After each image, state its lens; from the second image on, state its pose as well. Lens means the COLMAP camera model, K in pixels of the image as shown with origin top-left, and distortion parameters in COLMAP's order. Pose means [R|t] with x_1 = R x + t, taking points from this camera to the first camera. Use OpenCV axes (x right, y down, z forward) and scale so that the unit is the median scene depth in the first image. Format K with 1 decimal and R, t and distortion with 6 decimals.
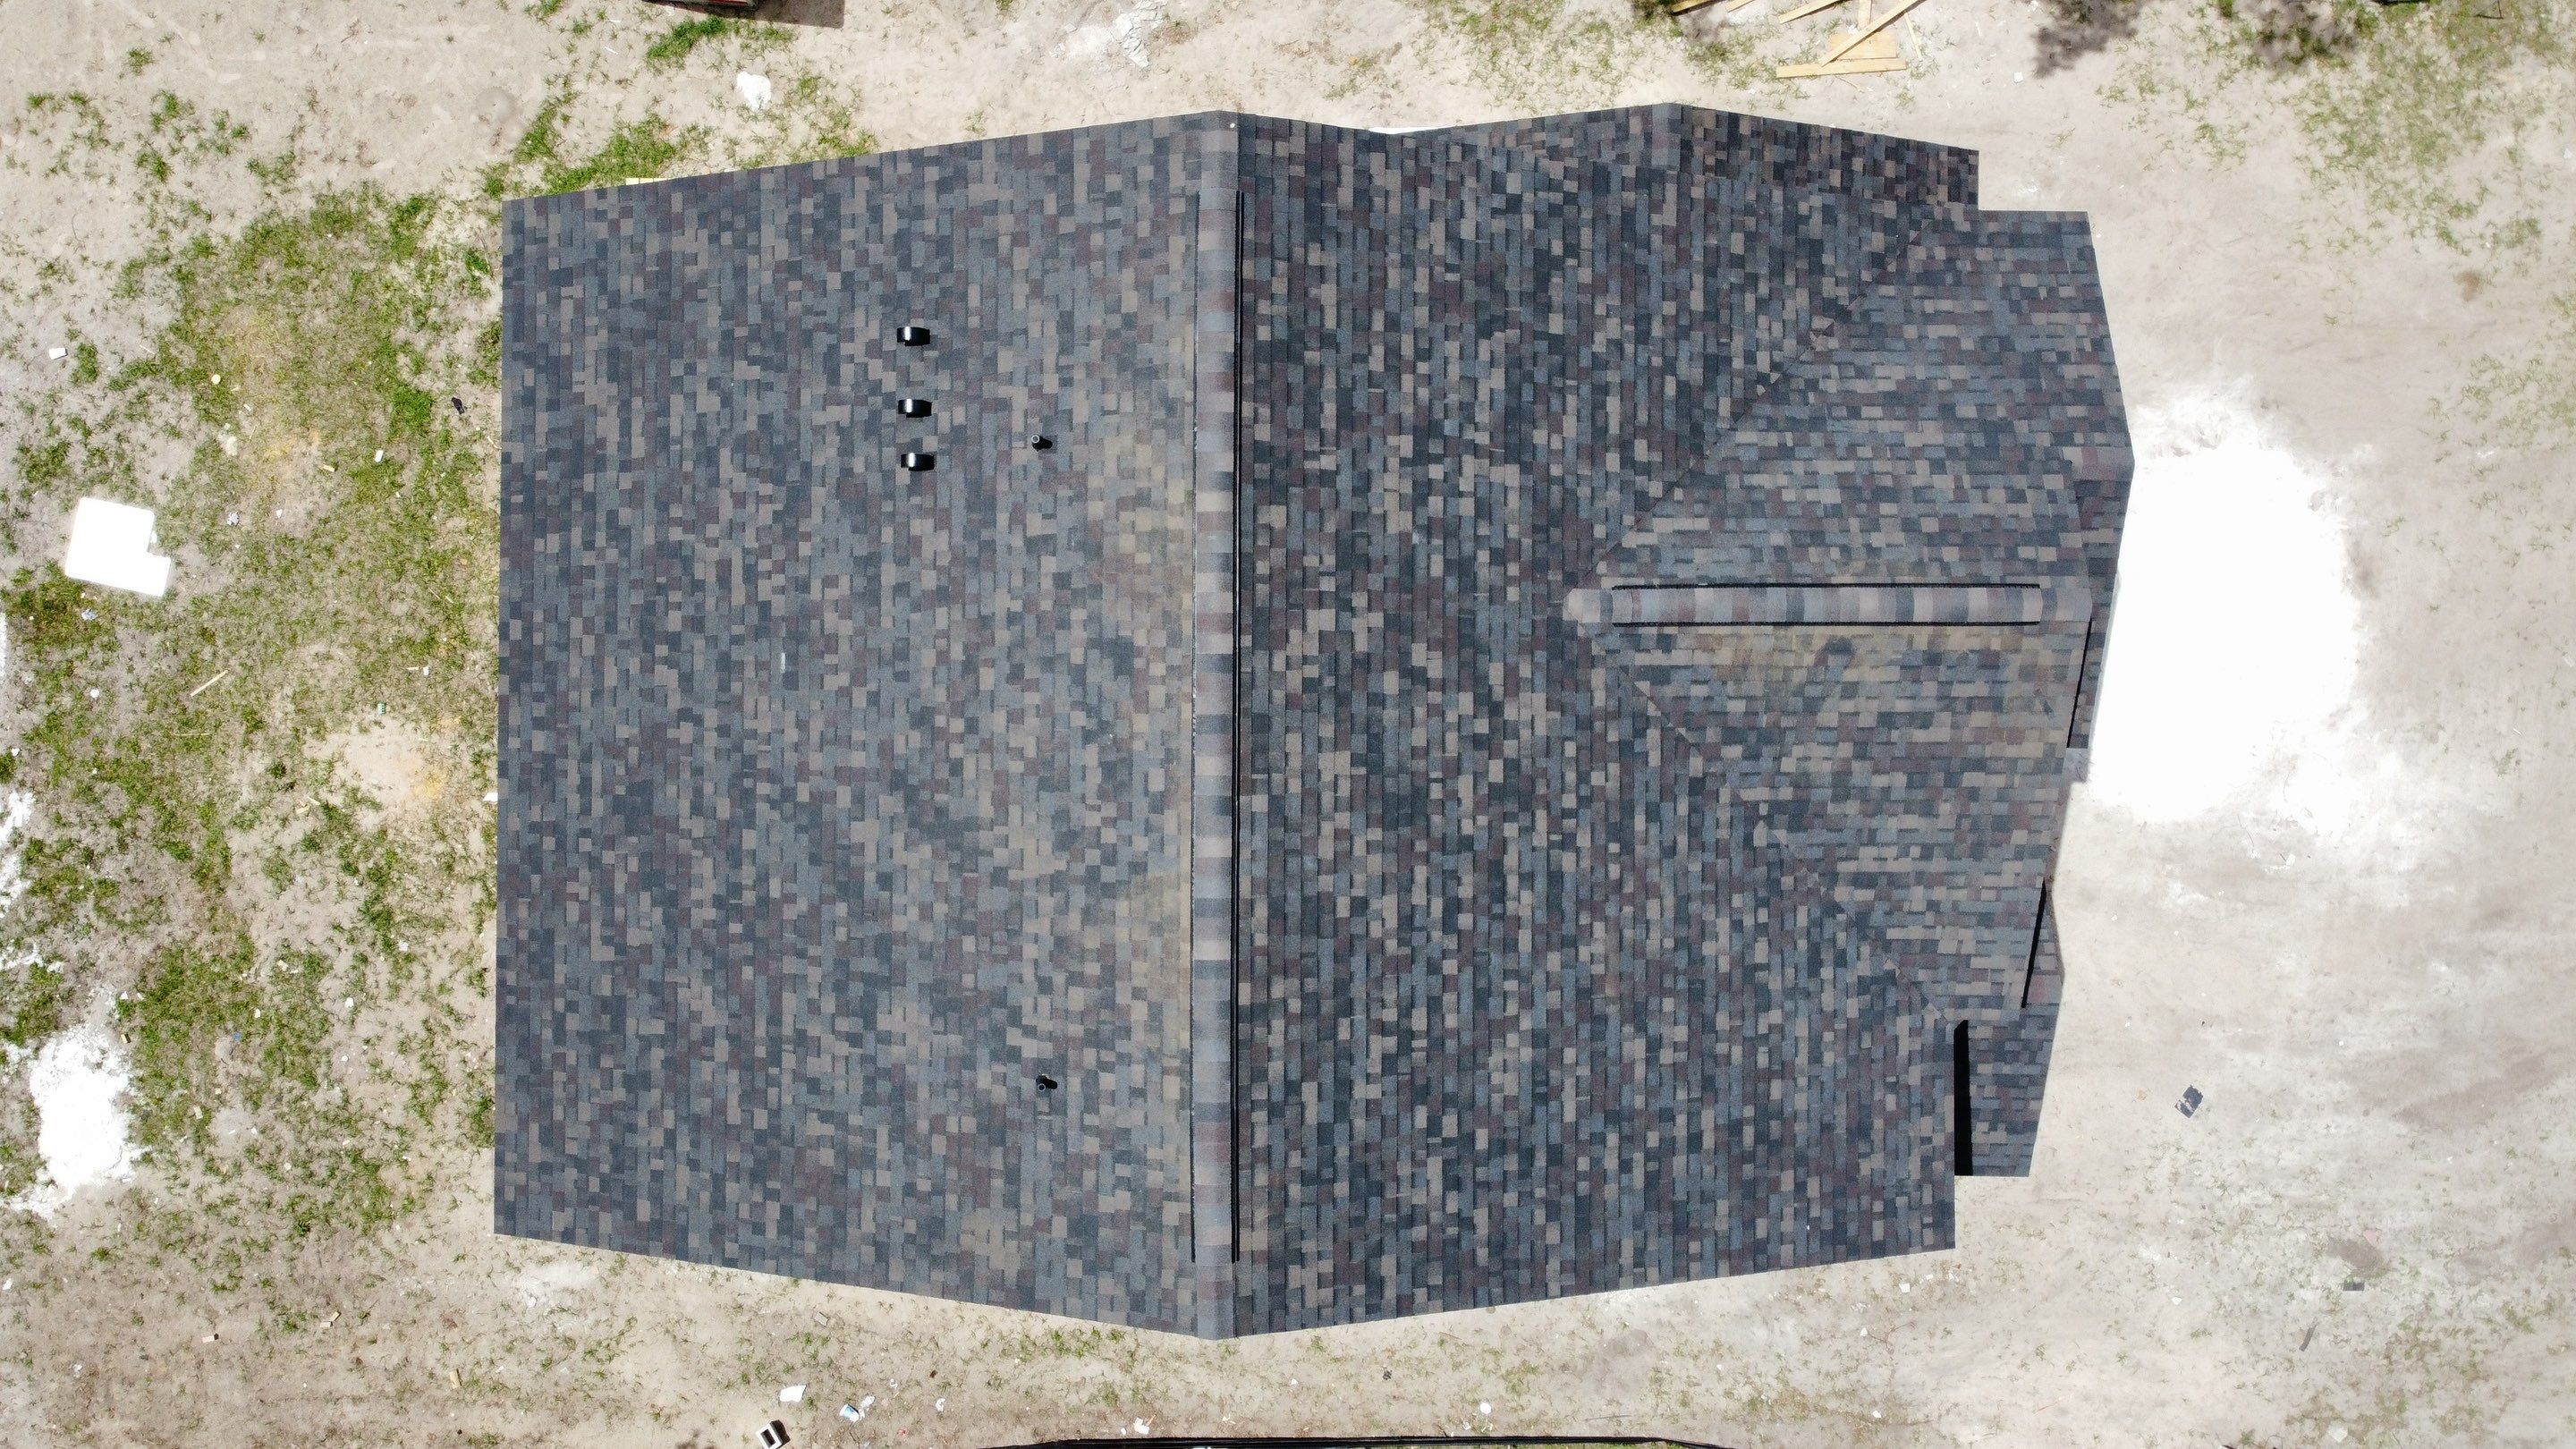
lens RADIAL K [[1954.2, 0, 1251.1], [0, 1954.2, 702.3], [0, 0, 1]] dist [0.008716, -0.019968]
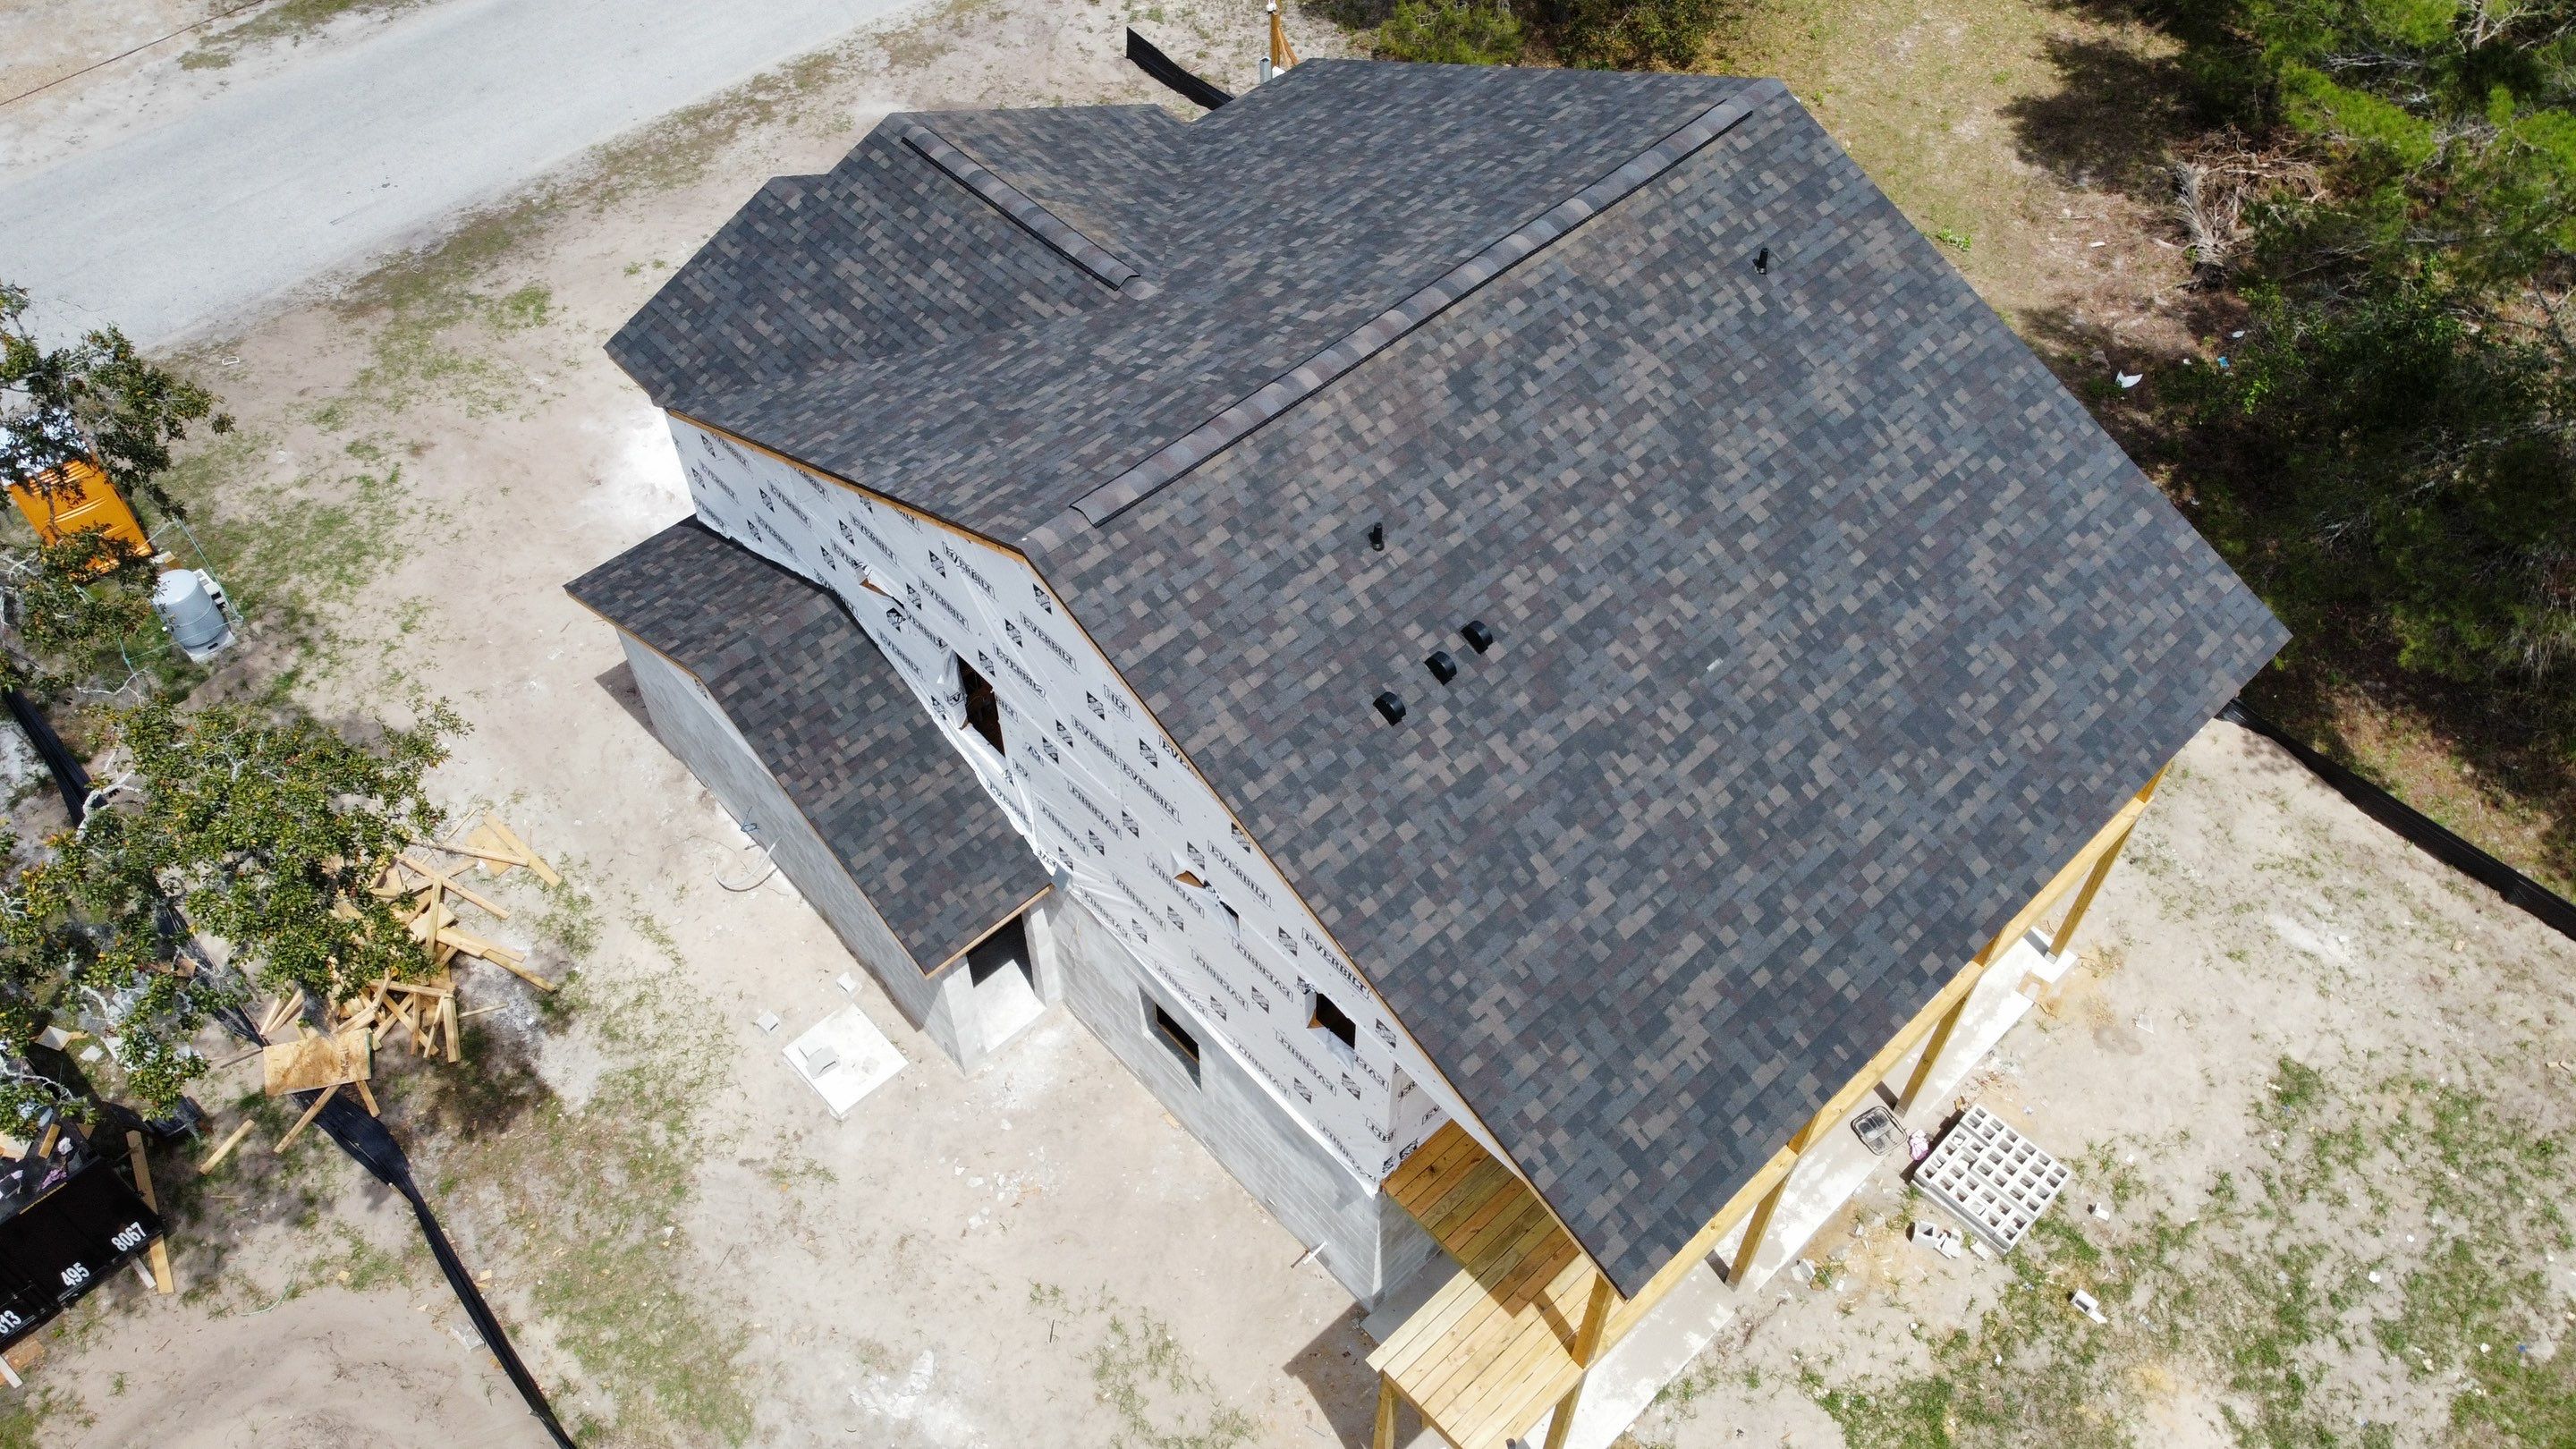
lens RADIAL K [[1954.2, 0, 1263.7], [0, 1954.2, 699.6], [0, 0, 1]] dist [0.008716, -0.019968]
pose [[-0.681726, -0.551198, 0.481072, -0.552371], [0.731554, -0.521503, 0.439161, -0.610449], [0.008816, 0.651318, 0.758754, 0.252603]]
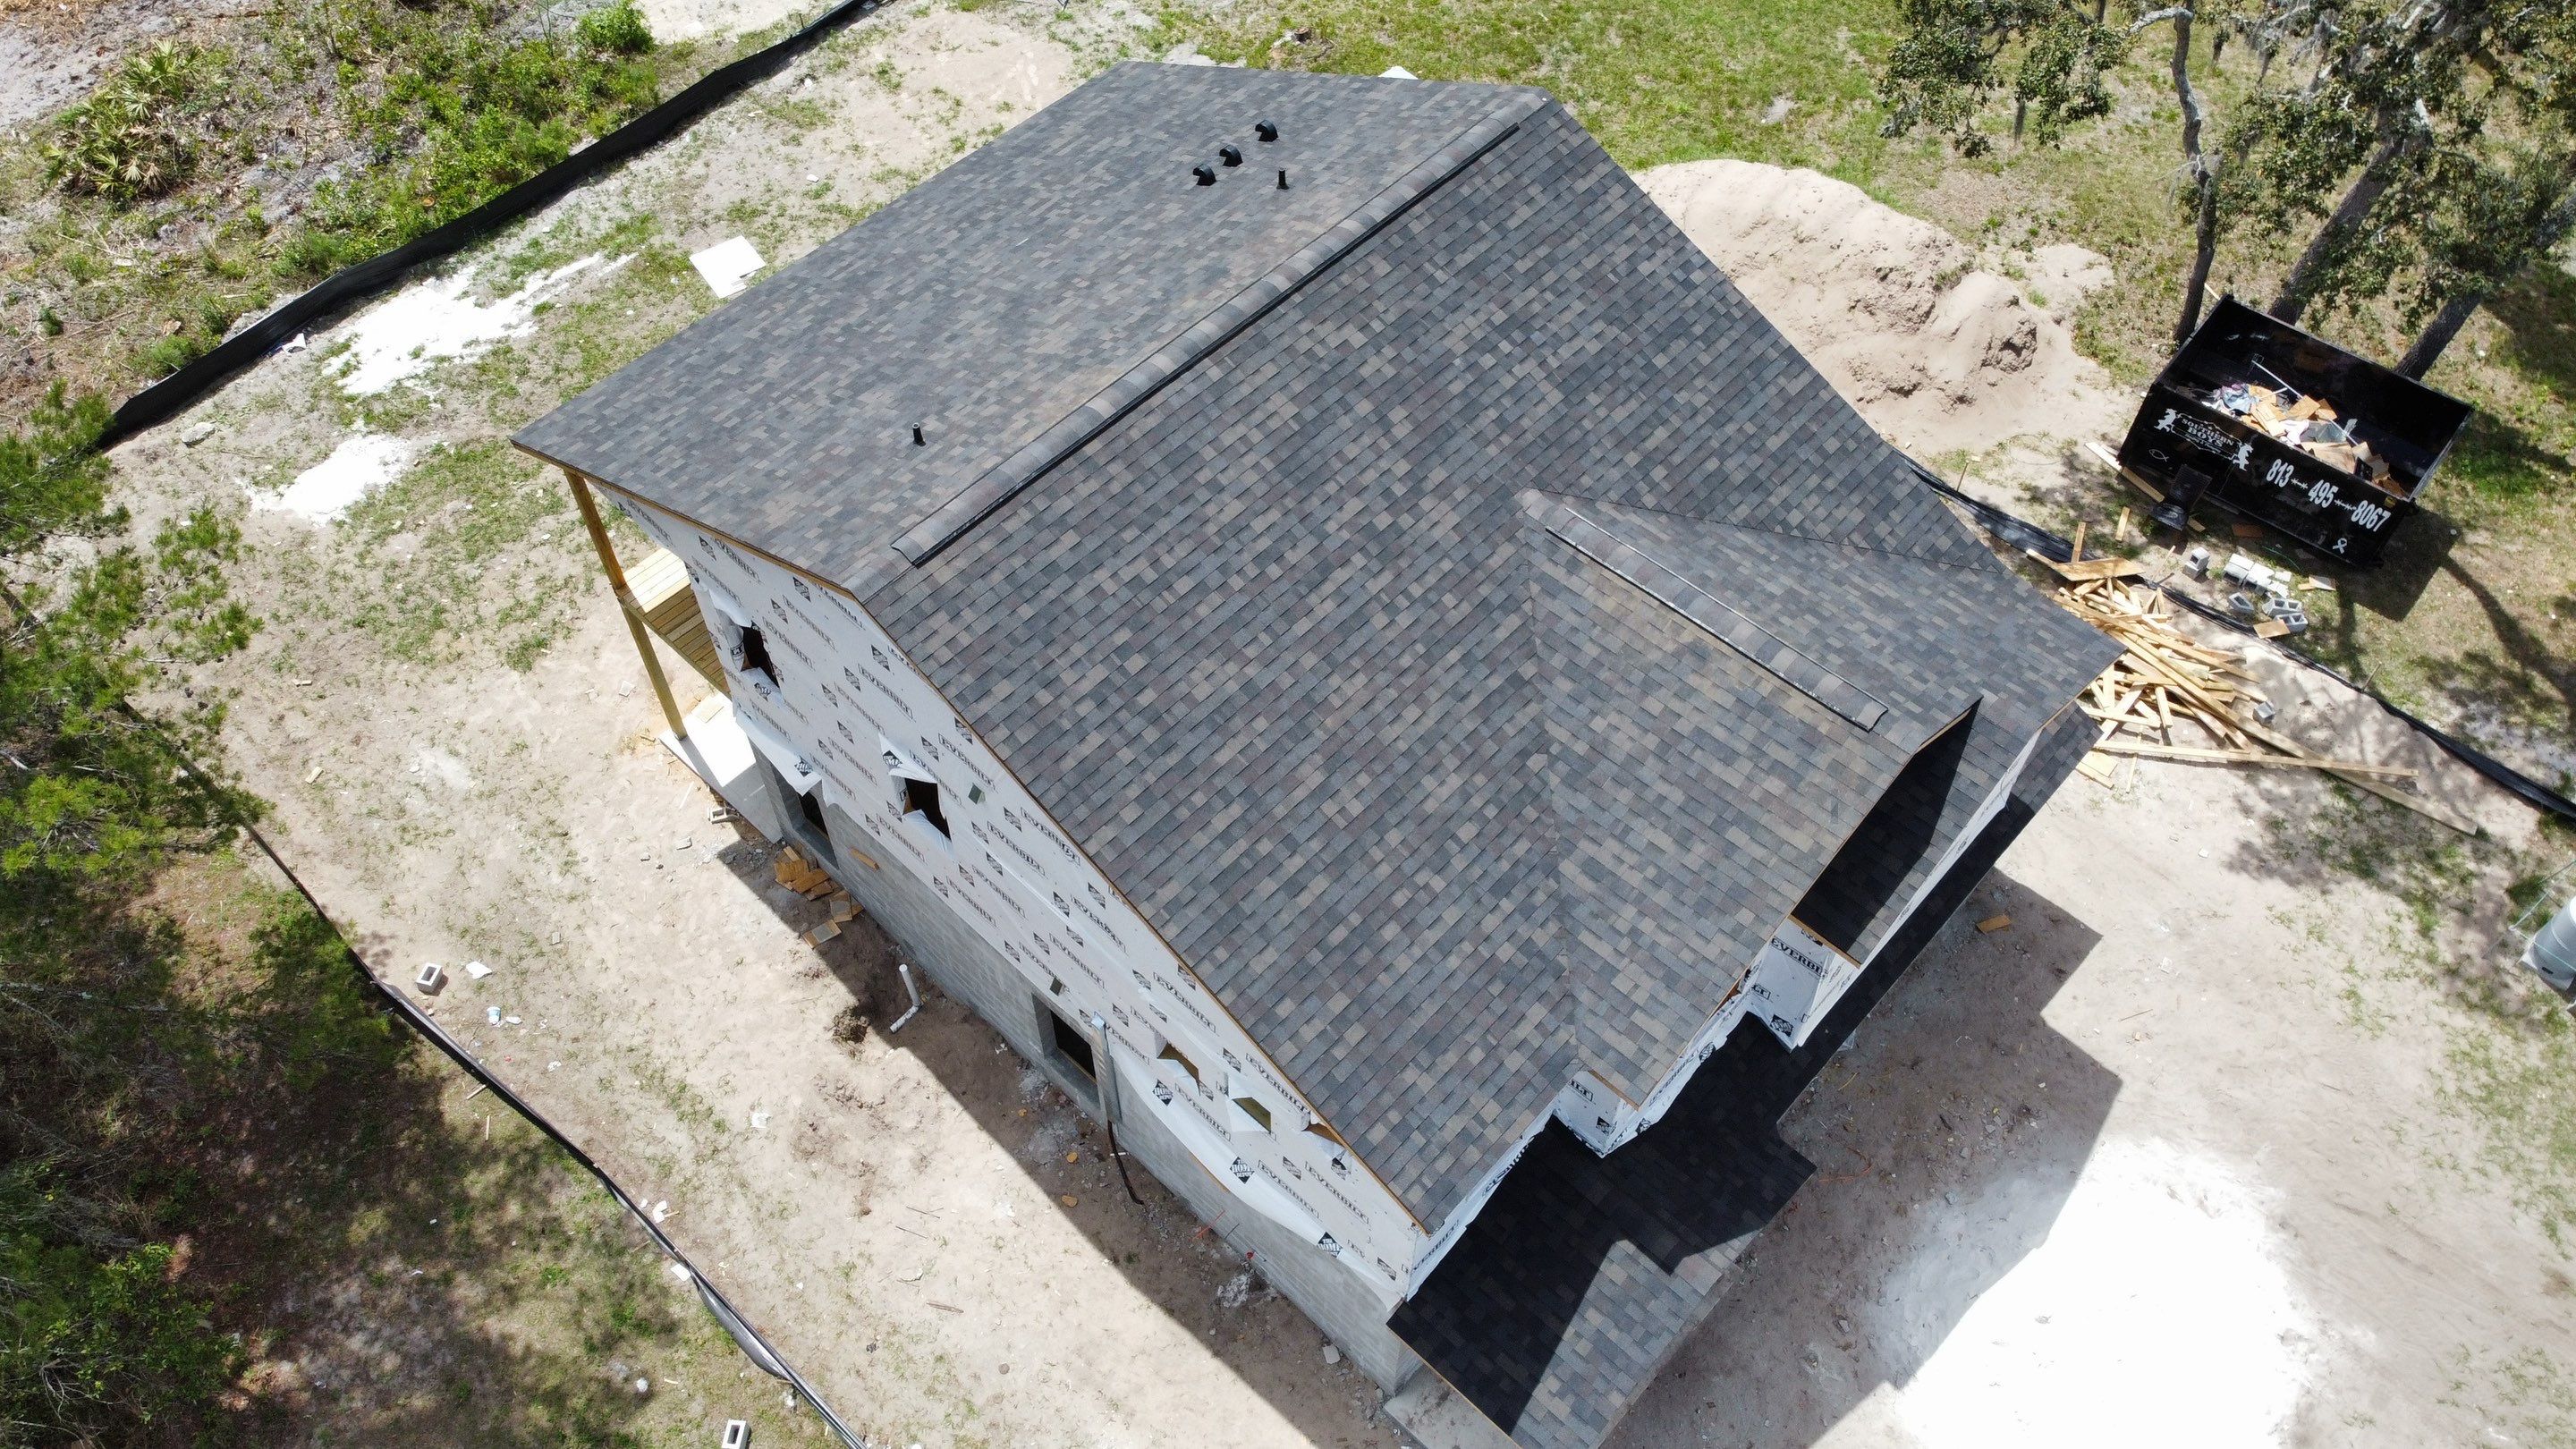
lens RADIAL K [[1954.2, 0, 1253.4], [0, 1954.2, 692.1], [0, 0, 1]] dist [0.008716, -0.019968]
pose [[0.731344, 0.543303, -0.412261, 0.553866], [-0.681975, 0.588662, -0.434037, 0.597187], [0.006869, 0.598582, 0.801032, 0.135499]]
